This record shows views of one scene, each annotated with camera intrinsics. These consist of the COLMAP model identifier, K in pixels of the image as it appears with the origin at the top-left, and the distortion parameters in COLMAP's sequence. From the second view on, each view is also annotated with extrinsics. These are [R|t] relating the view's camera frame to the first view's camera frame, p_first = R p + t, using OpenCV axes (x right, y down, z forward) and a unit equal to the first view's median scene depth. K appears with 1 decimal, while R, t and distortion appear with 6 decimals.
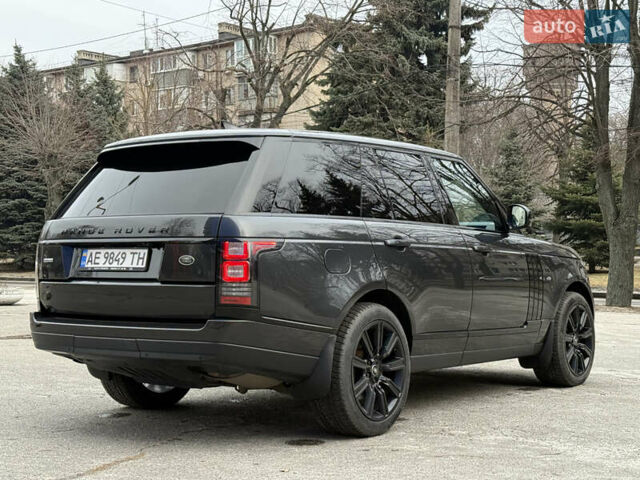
lens RADIAL K [[1228.4, 0, 320.0], [0, 1228.4, 240.0], [0, 0, 1]] dist [0.170749, -0.071373]
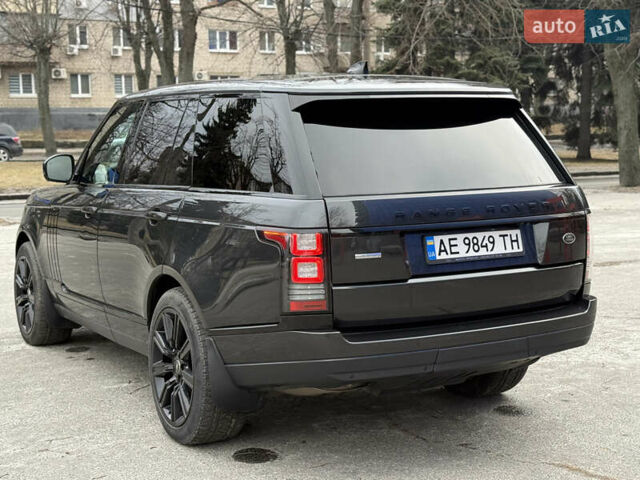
lens RADIAL K [[1228.4, 0, 320.0], [0, 1228.4, 240.0], [0, 0, 1]] dist [0.170749, -0.071373]
pose [[0.383283, -0.090343, 0.919202, -0.850423], [0.014062, 0.995660, 0.091994, -0.056611], [-0.923524, -0.022334, 0.382890, 0.717939]]
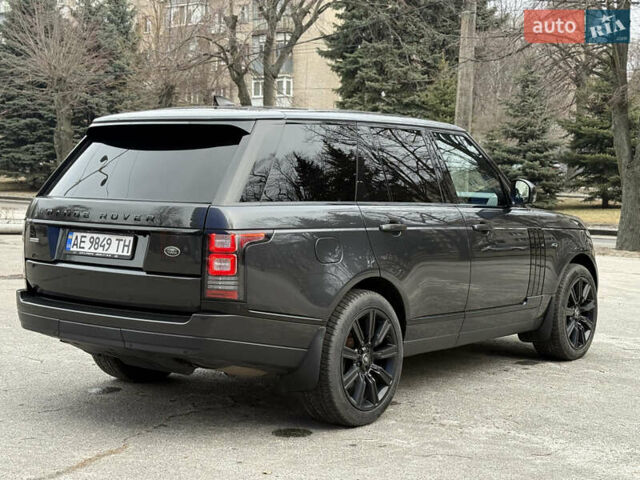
lens RADIAL K [[1221.2, 0, 306.9], [0, 1221.2, 258.5], [0, 0, 1]] dist [0.148082, 0.043139]
pose [[0.999487, 0.022292, -0.023000, 0.017560], [-0.020100, 0.995605, 0.091467, -0.059349], [0.024938, -0.090958, 0.995542, 0.035716]]
